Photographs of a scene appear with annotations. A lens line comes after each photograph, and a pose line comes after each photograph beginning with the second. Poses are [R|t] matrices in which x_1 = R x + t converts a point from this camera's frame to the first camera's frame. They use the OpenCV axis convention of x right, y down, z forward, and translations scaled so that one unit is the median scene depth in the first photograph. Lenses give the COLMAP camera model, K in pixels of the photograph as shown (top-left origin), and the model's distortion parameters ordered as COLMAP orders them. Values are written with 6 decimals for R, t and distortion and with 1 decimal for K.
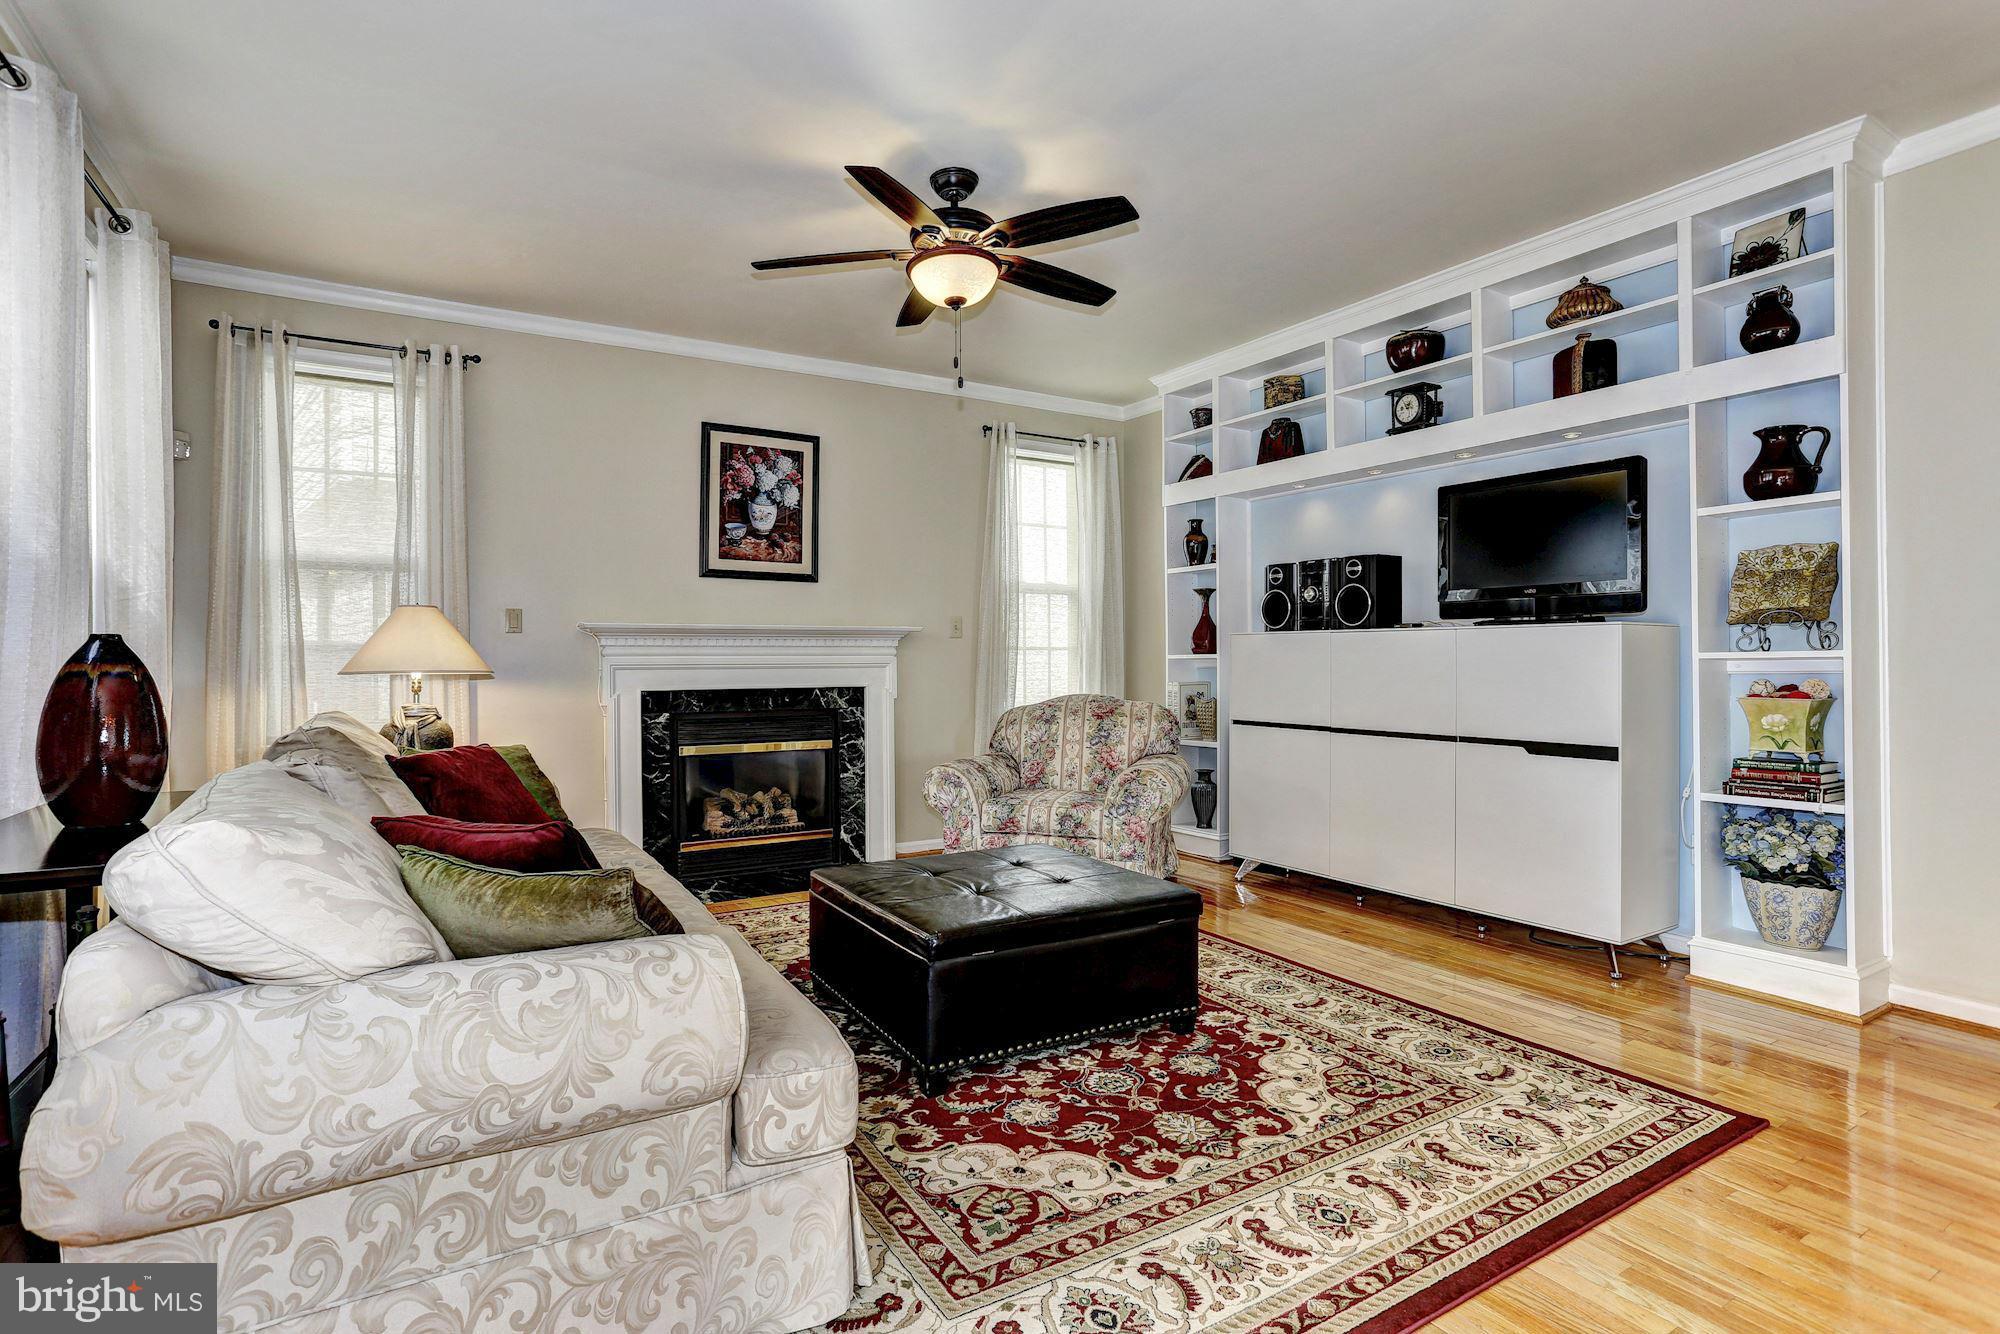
lens RADIAL K [[971.5, 0, 991.0], [0, 971.5, 656.1], [0, 0, 1]] dist [-0.058468, 0.033825]
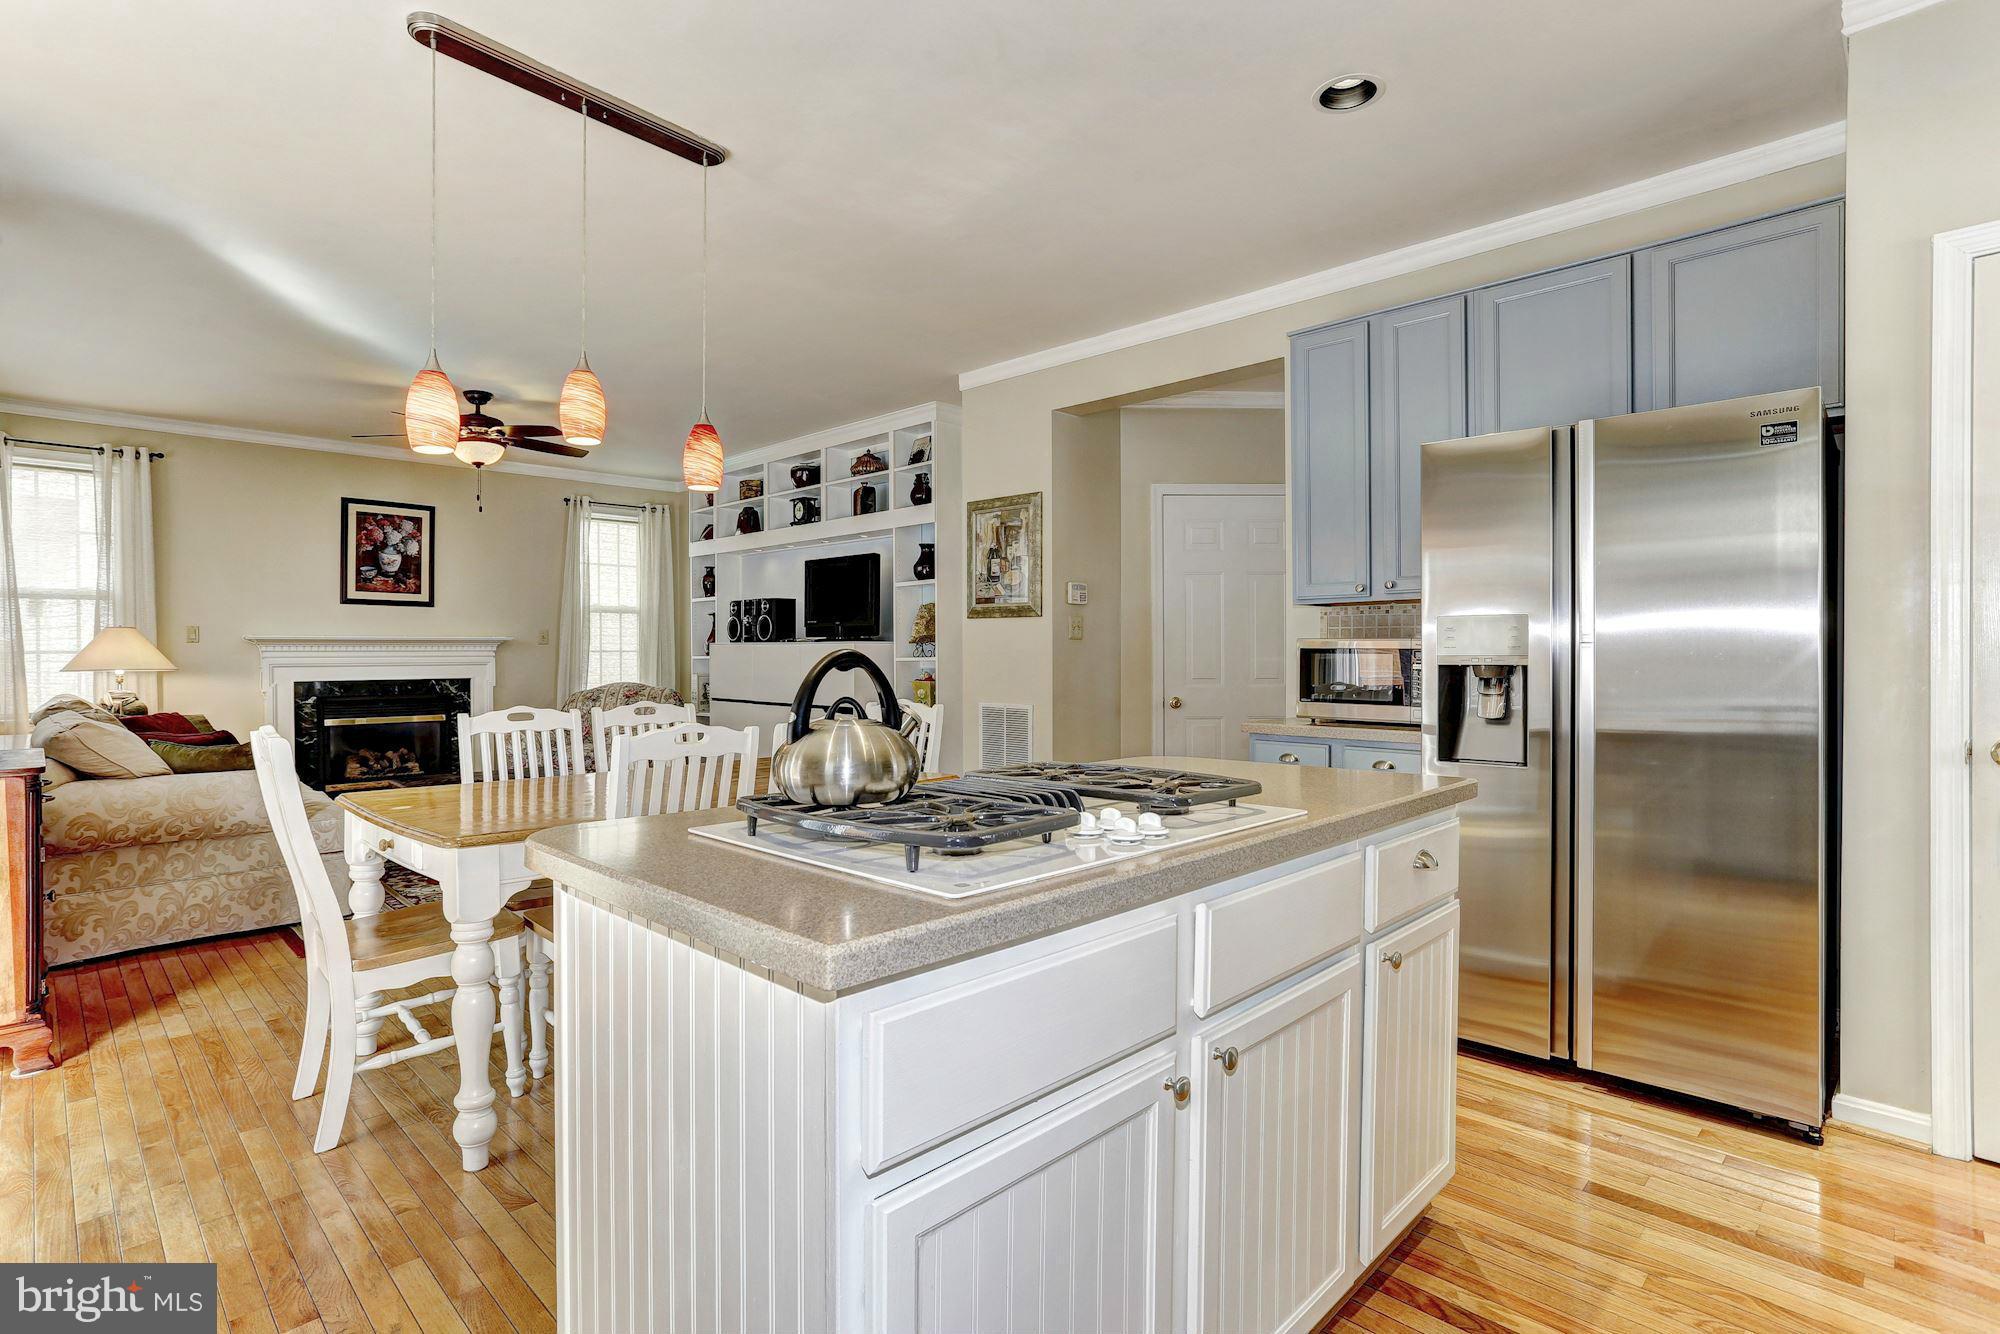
lens RADIAL K [[971.5, 0, 991.0], [0, 971.5, 656.1], [0, 0, 1]] dist [-0.058468, 0.033825]
pose [[0.969405, -0.000477, 0.245466, 0.457868], [-0.001471, 0.999969, 0.007753, -0.023213], [-0.245462, -0.007877, 0.969374, -0.978990]]
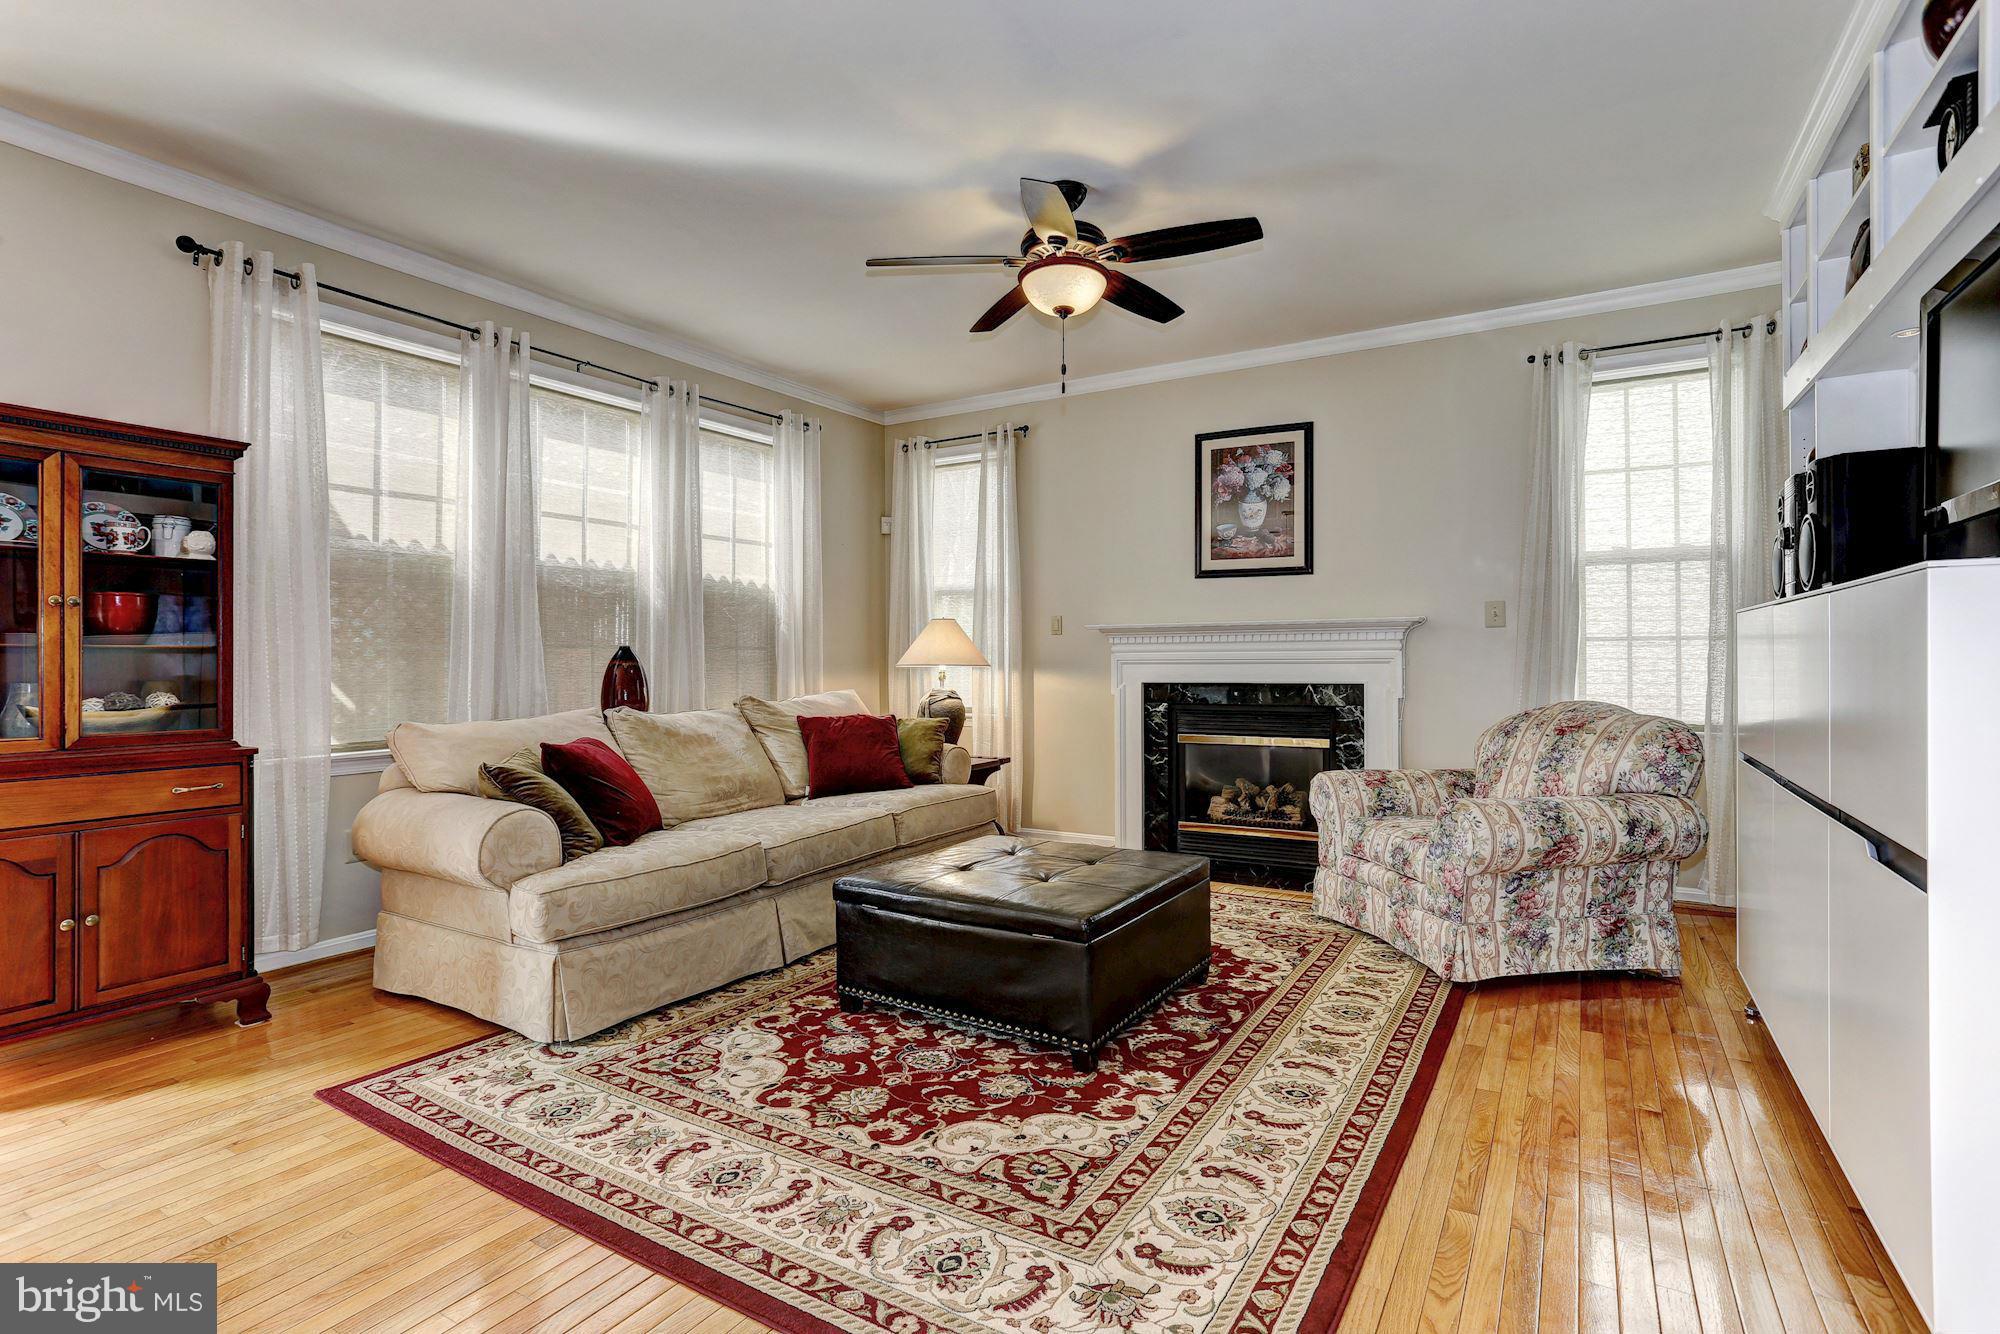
lens RADIAL K [[971.5, 0, 991.0], [0, 971.5, 656.1], [0, 0, 1]] dist [-0.058468, 0.033825]
pose [[0.467138, -0.001940, -0.884182, 0.841623], [0.008747, 0.999959, 0.002427, 0.000257], [0.884141, -0.008867, 0.467136, 0.443678]]
